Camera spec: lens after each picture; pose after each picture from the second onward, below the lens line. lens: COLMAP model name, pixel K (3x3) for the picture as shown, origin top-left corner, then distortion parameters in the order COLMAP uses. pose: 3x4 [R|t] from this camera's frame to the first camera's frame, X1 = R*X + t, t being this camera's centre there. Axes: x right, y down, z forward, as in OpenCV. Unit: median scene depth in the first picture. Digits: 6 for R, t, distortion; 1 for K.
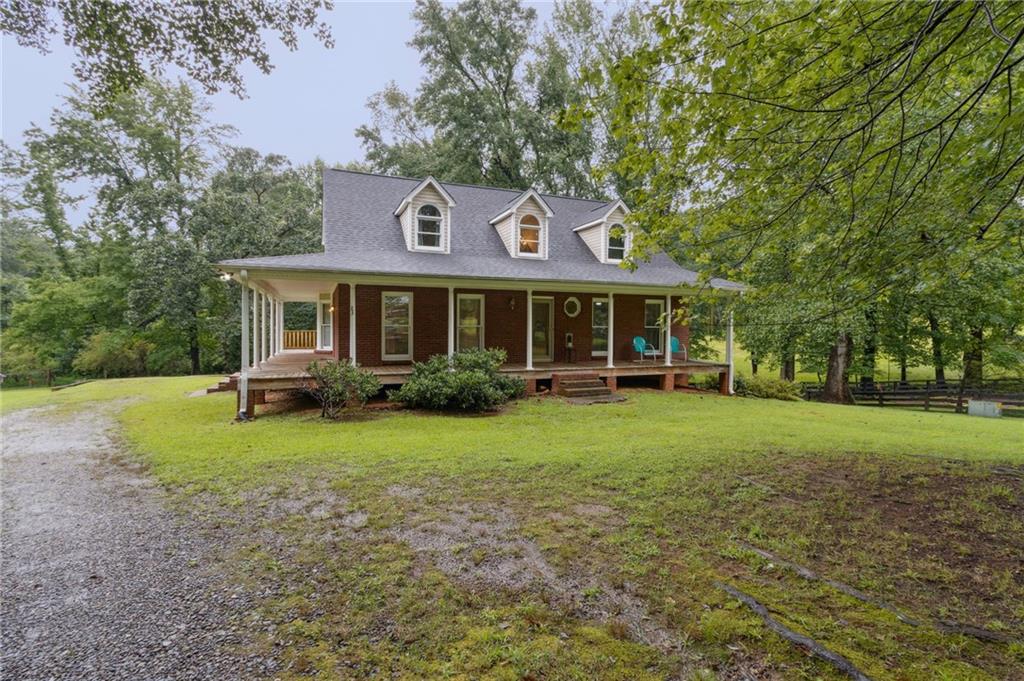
lens RADIAL K [[477.0, 0, 513.7], [0, 477.0, 330.3], [0, 0, 1]] dist [-0.001183, -0.000526]
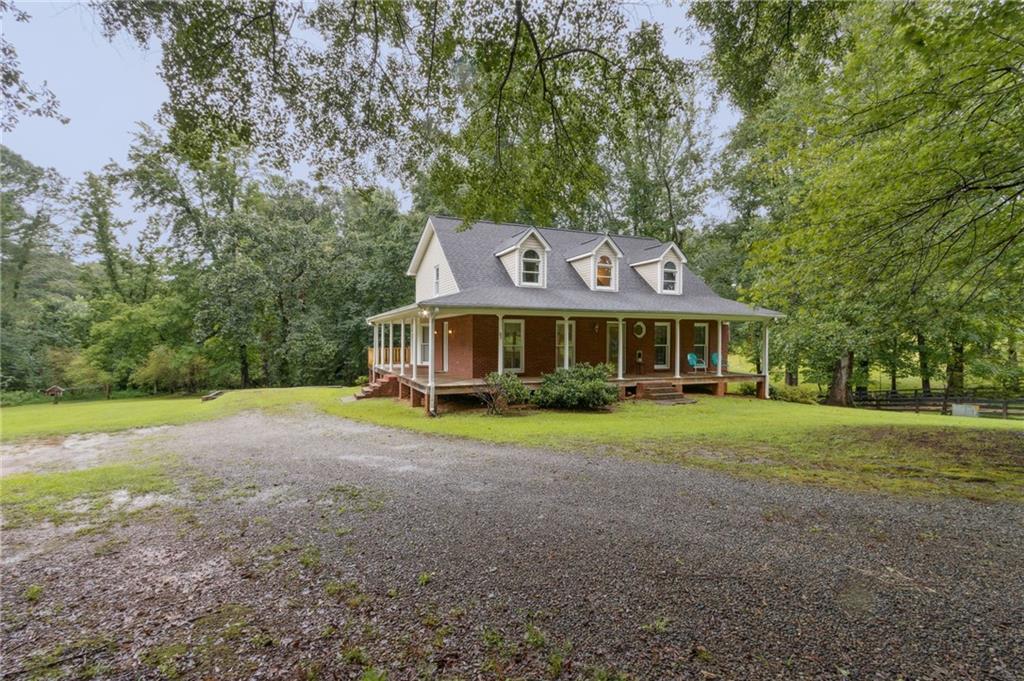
lens RADIAL K [[478.0, 0, 509.6], [0, 478.0, 339.7], [0, 0, 1]] dist [0.001418, -0.000381]
pose [[0.999829, -0.002682, 0.018315, -0.180364], [0.002843, 0.999957, -0.008782, -0.009468], [-0.018290, 0.008833, 0.999794, -0.185469]]
